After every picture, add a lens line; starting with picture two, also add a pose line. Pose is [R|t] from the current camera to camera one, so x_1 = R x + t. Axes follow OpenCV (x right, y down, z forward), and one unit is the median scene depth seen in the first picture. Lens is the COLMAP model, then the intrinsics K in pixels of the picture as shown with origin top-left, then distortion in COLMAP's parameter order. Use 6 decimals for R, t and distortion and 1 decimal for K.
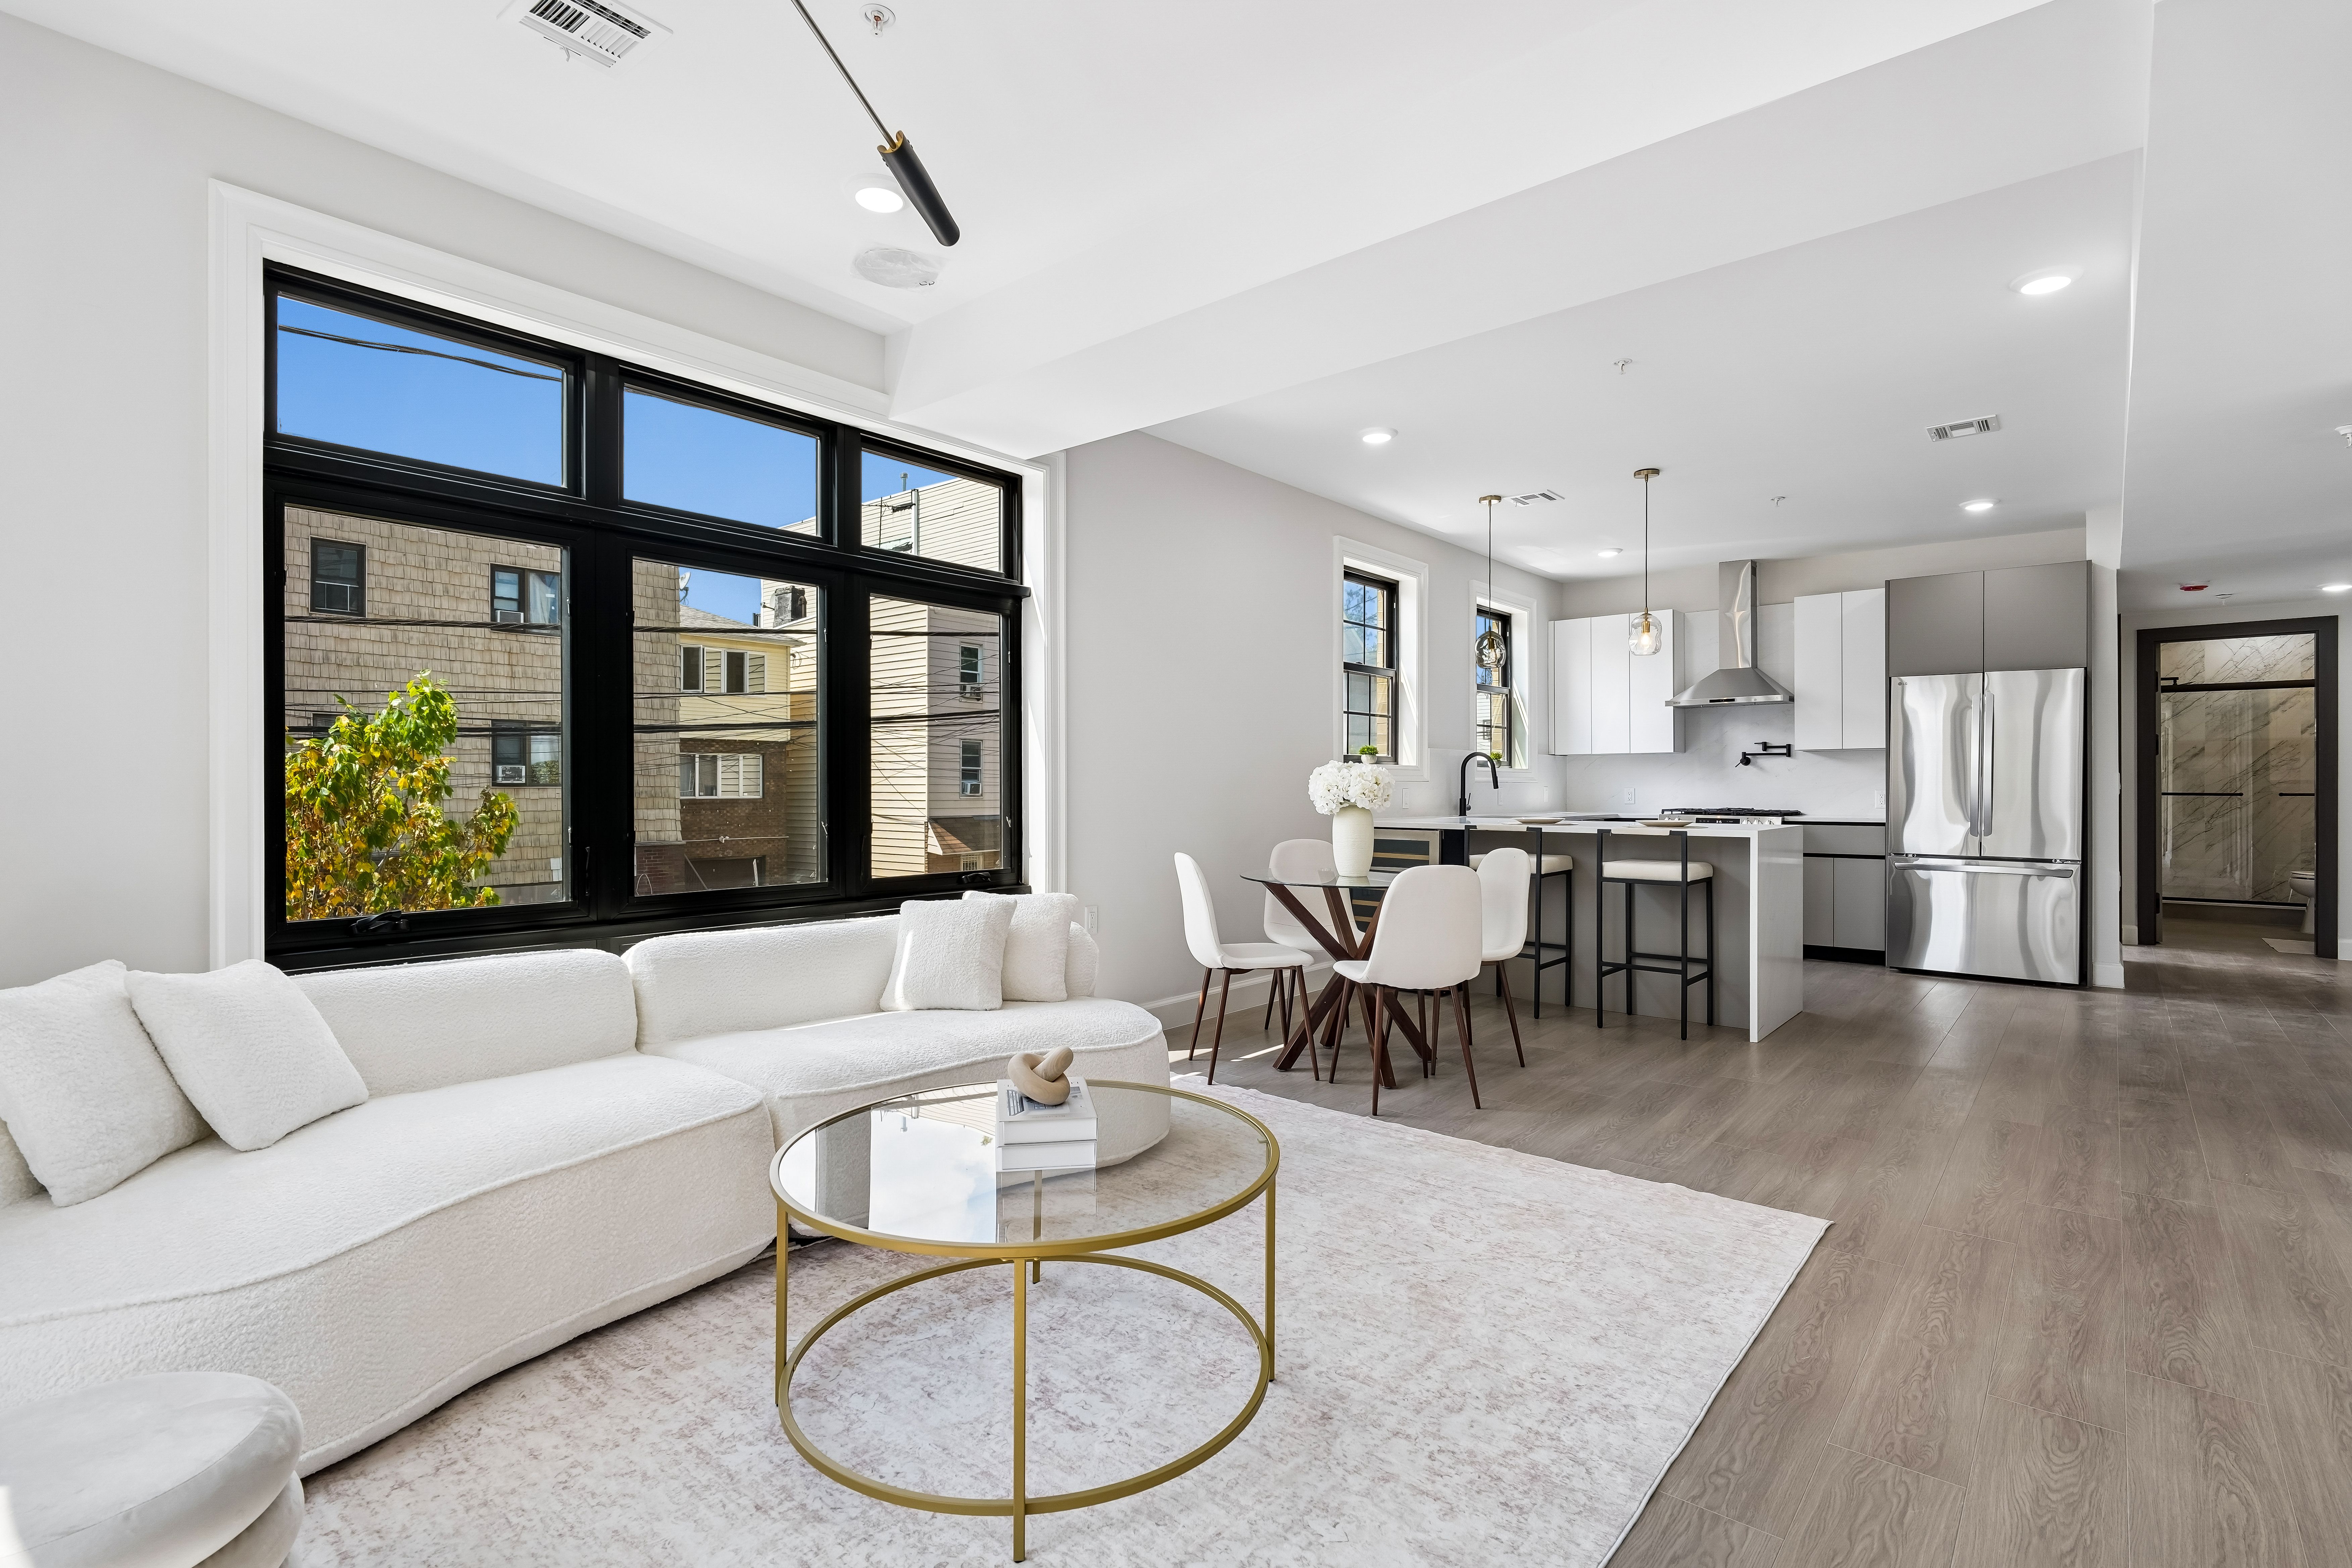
lens RADIAL K [[1103.7, 0, 1177.3], [0, 1103.7, 790.0], [0, 0, 1]] dist [0.004490, -0.005810]
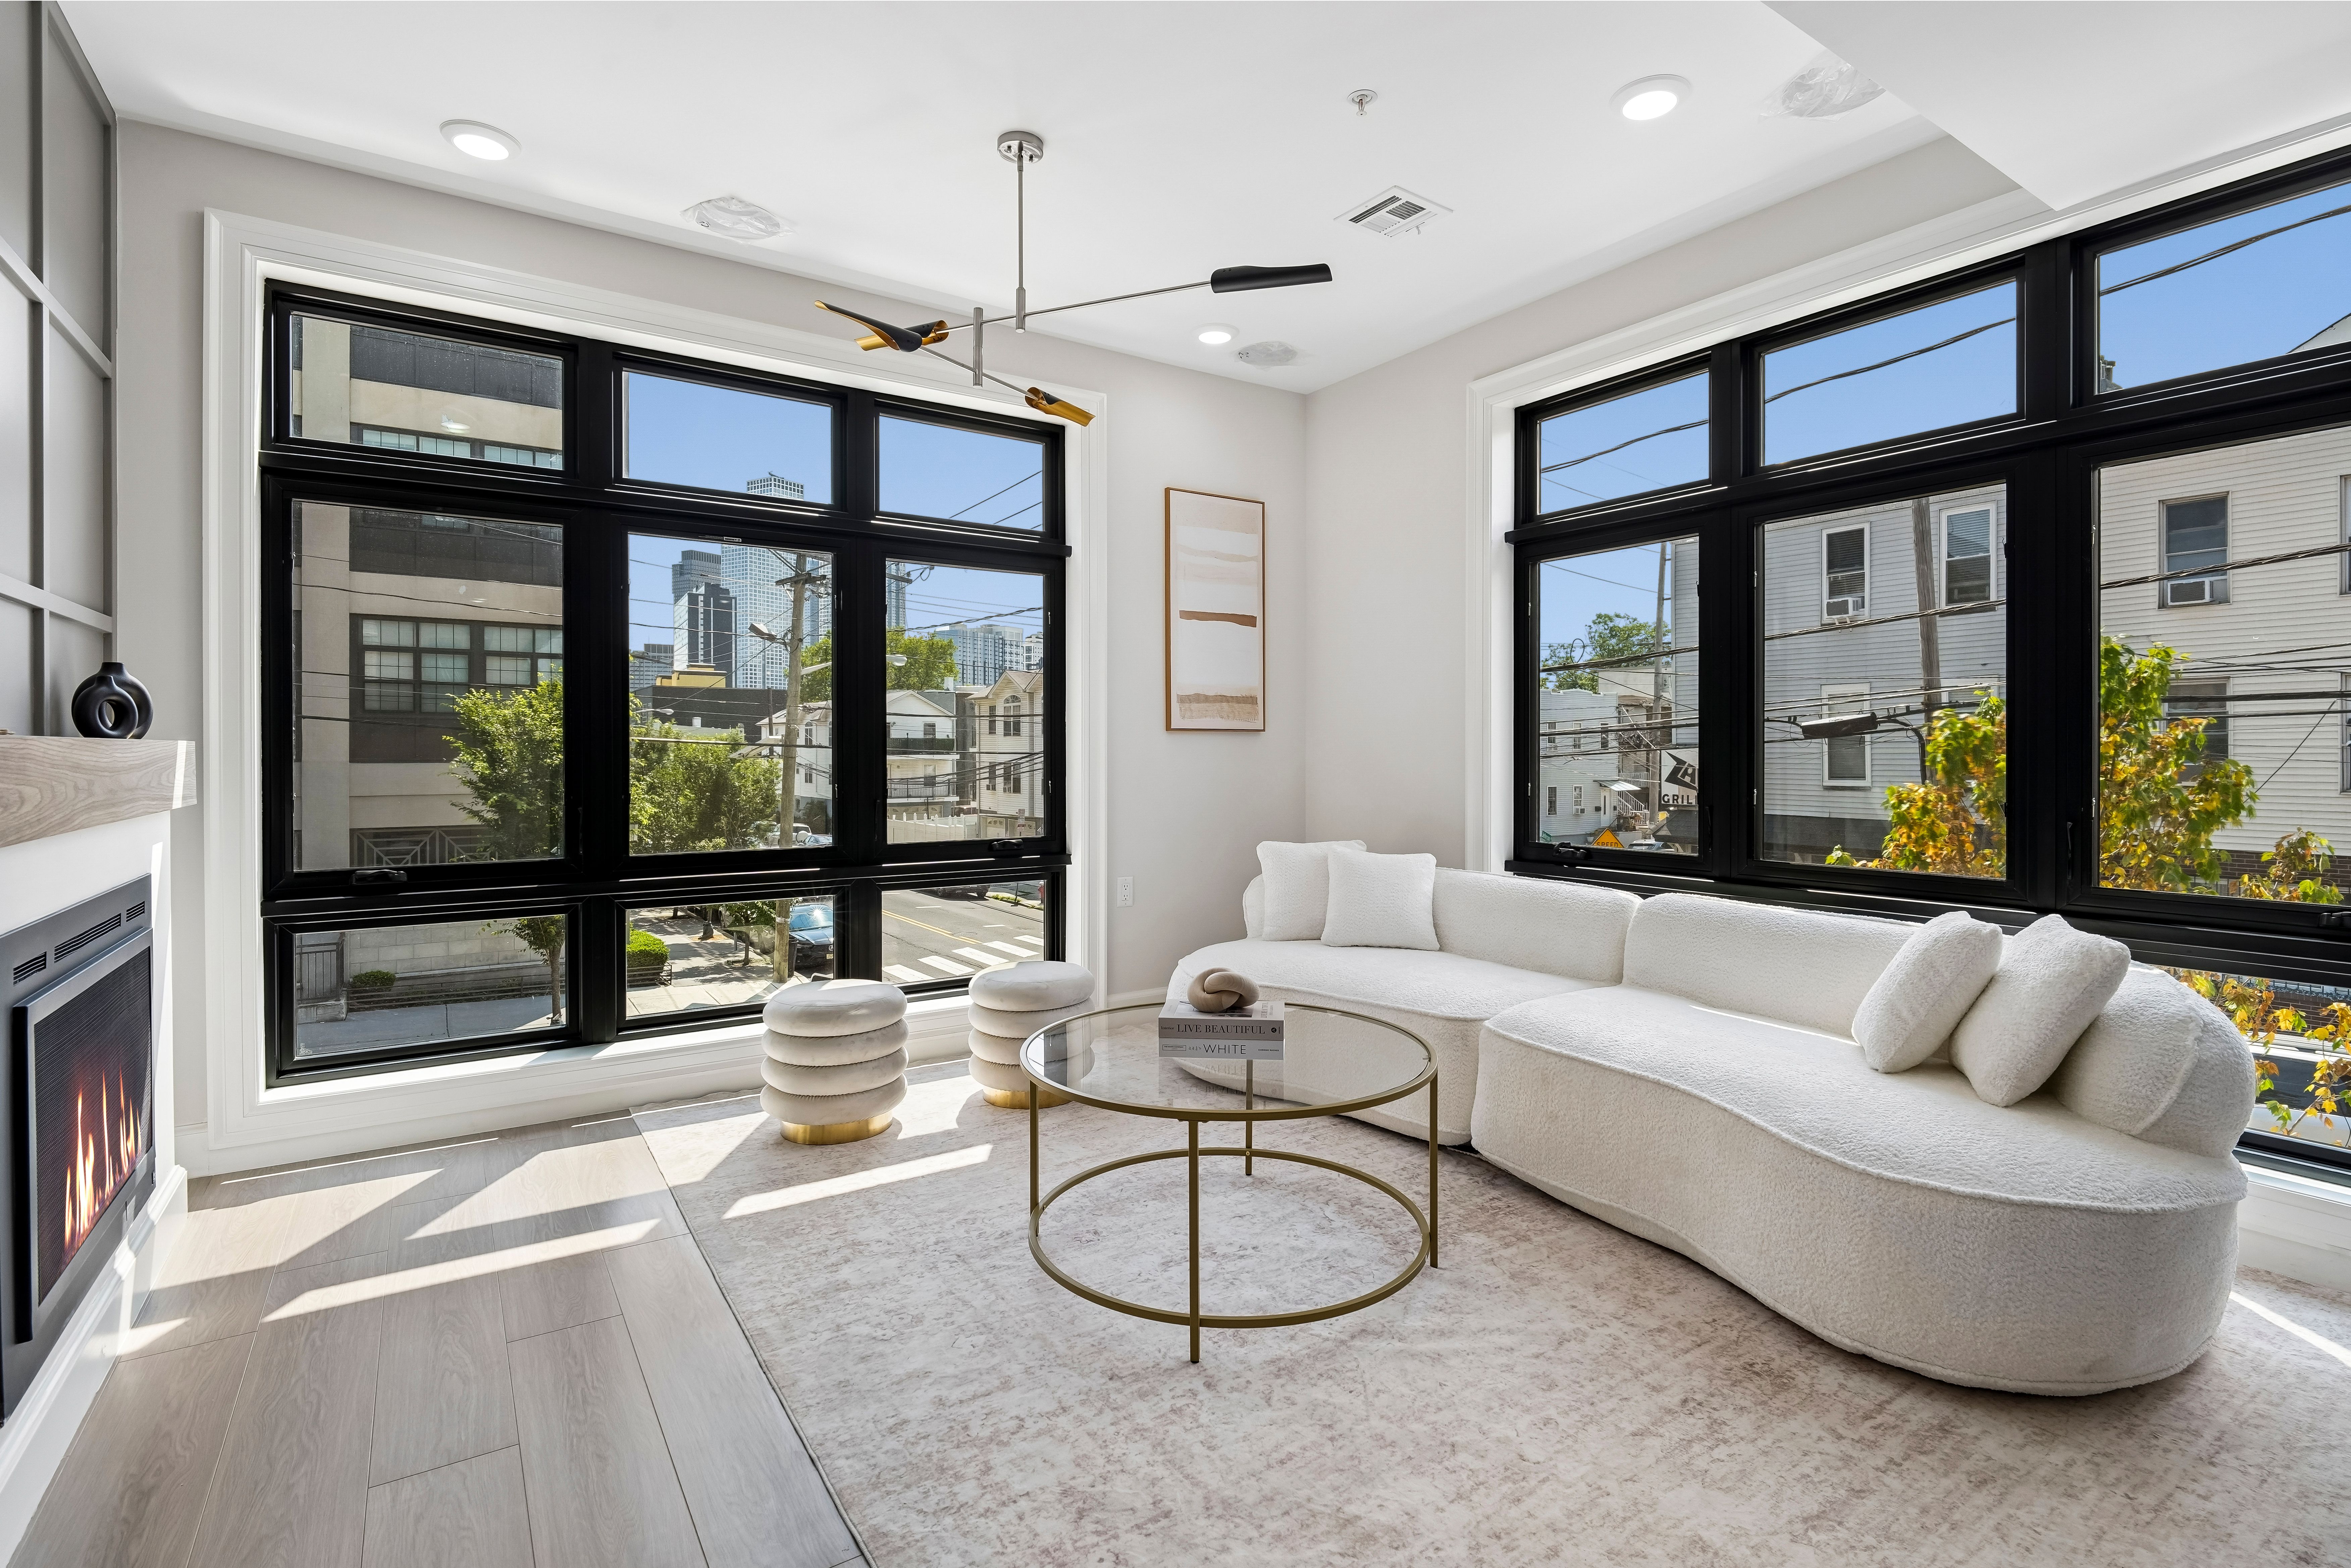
lens RADIAL K [[1103.2, 0, 1184.0], [0, 1103.2, 760.3], [0, 0, 1]] dist [0.004490, -0.005810]
pose [[-0.267477, 0.004538, -0.963554, 0.336874], [-0.005184, 0.999968, 0.006149, 0.000770], [0.963550, 0.006640, -0.267445, 0.413419]]
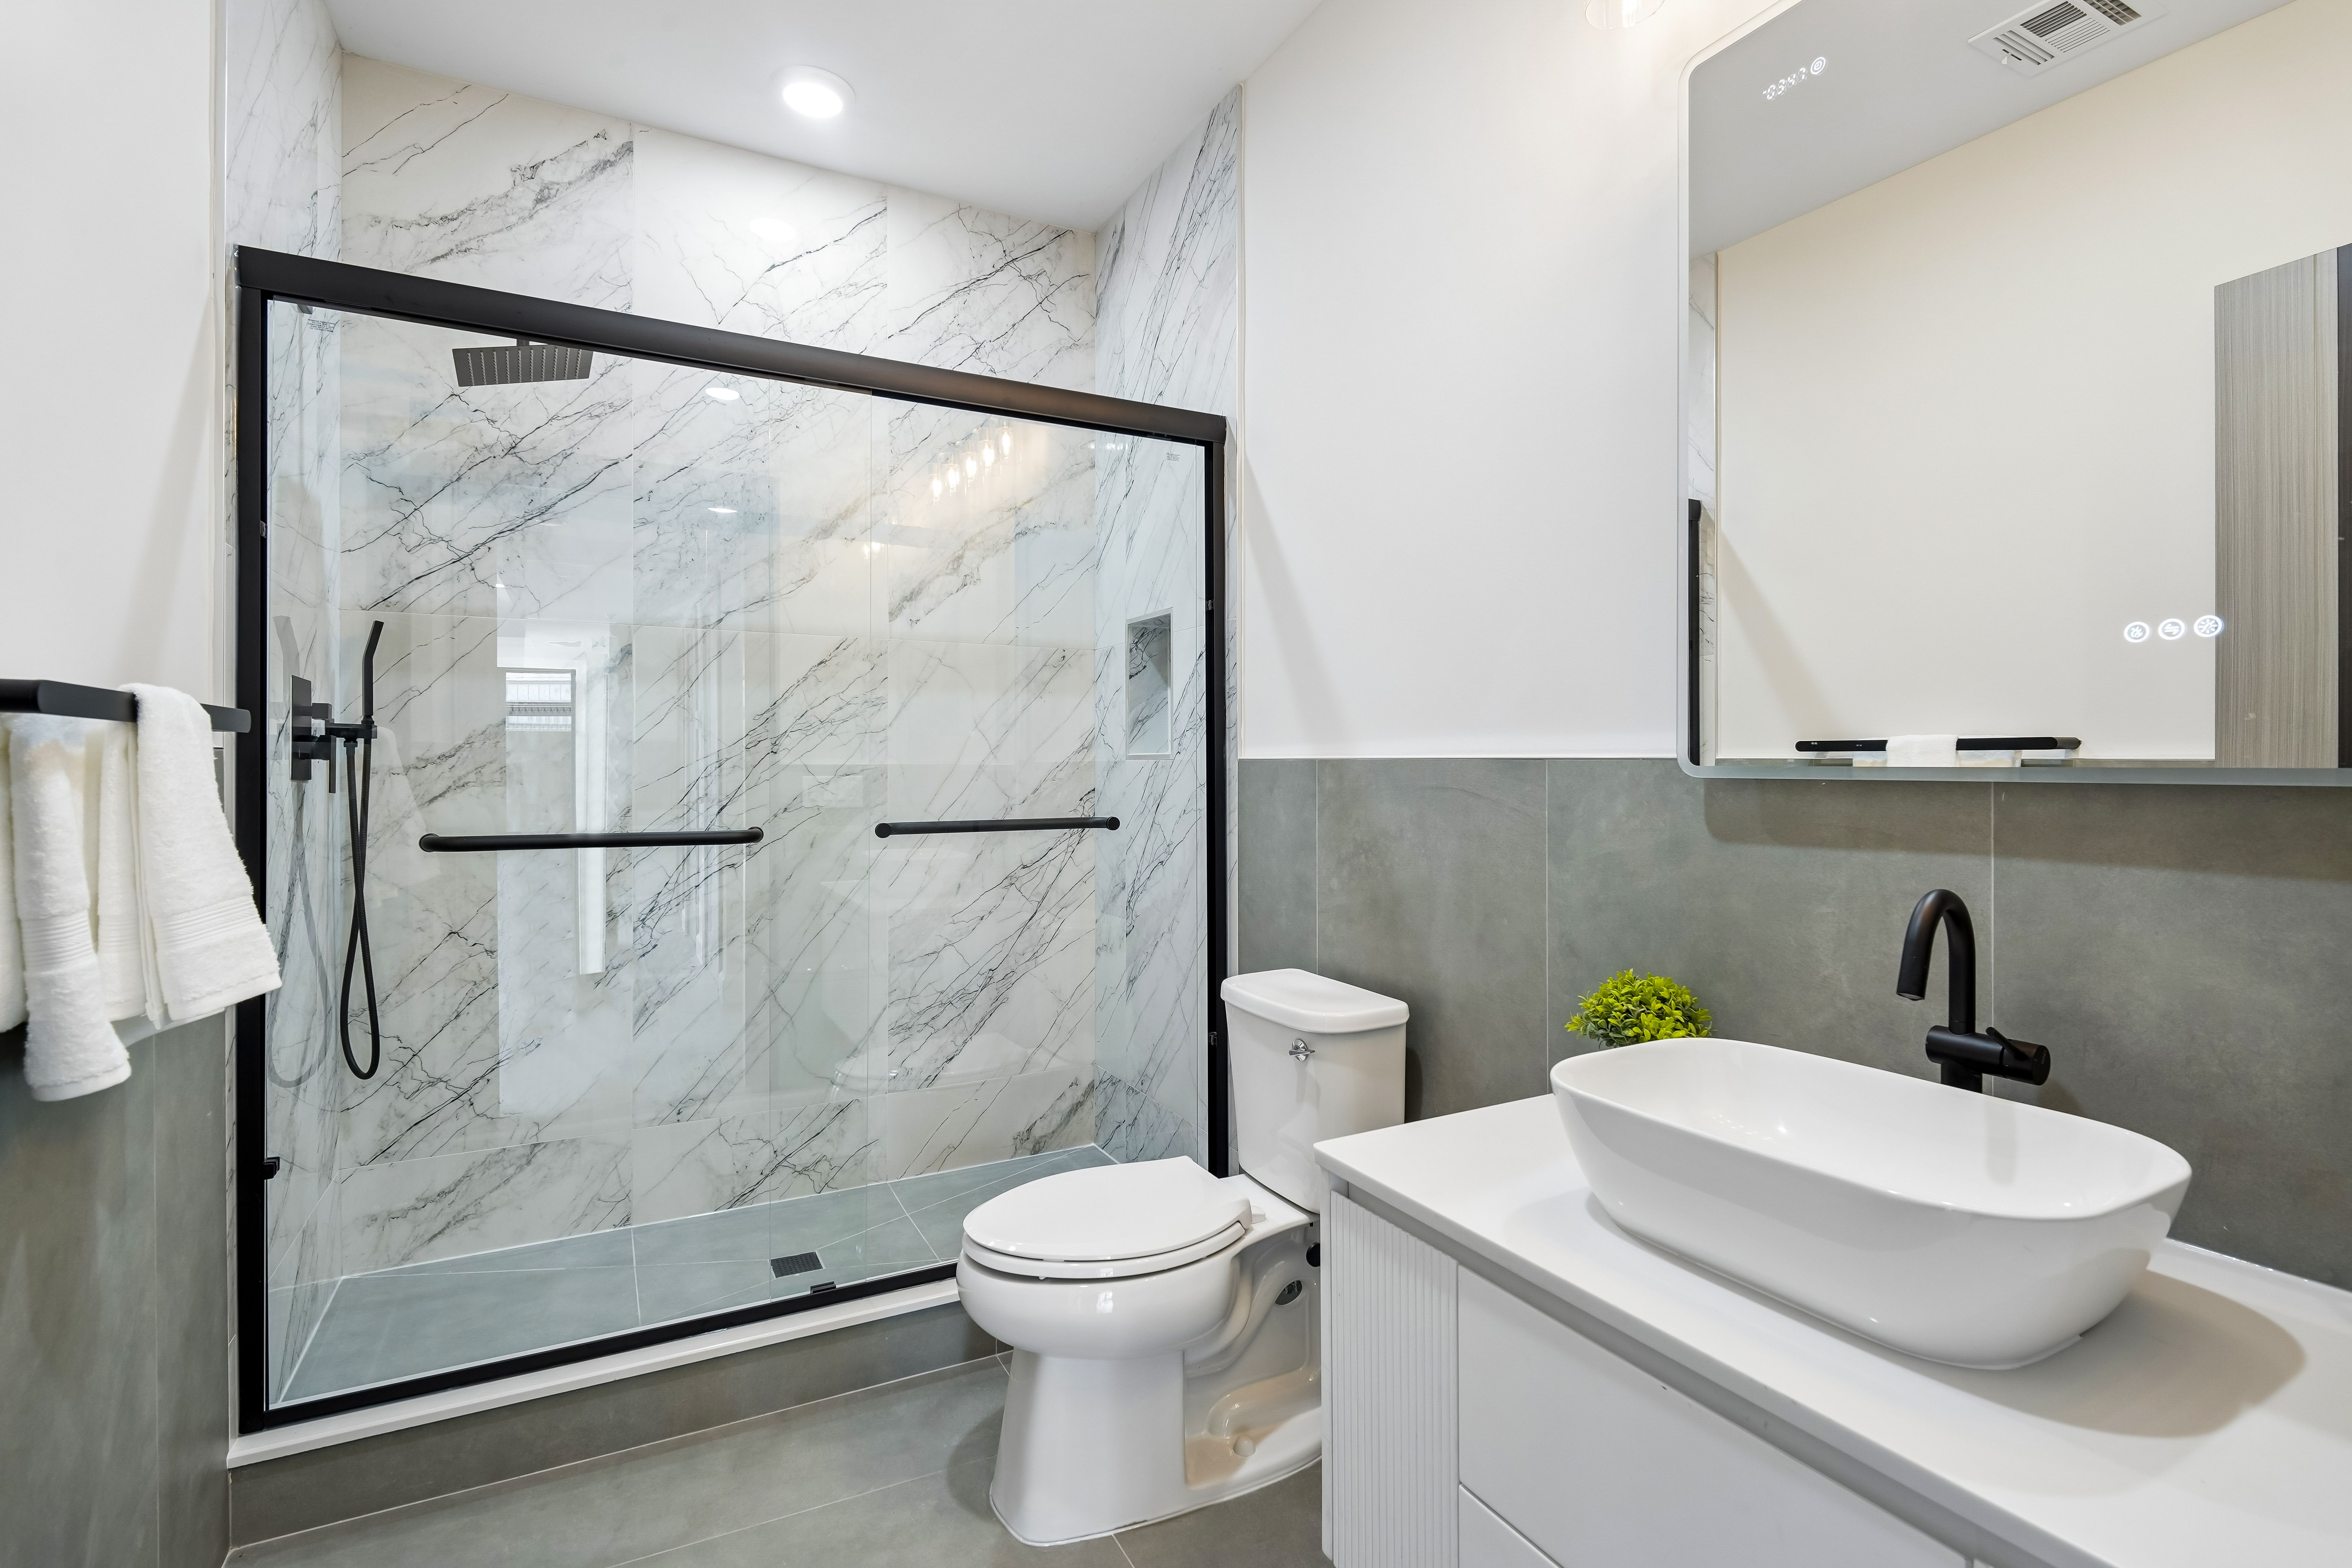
lens RADIAL K [[1103.7, 0, 1190.5], [0, 1103.7, 771.5], [0, 0, 1]] dist [0.004490, -0.005810]
pose [[0.360818, 0.000410, 0.932636, 1.153387], [0.001382, 0.999999, -0.000974, -0.011837], [-0.932635, 0.001640, 0.360817, 1.226374]]
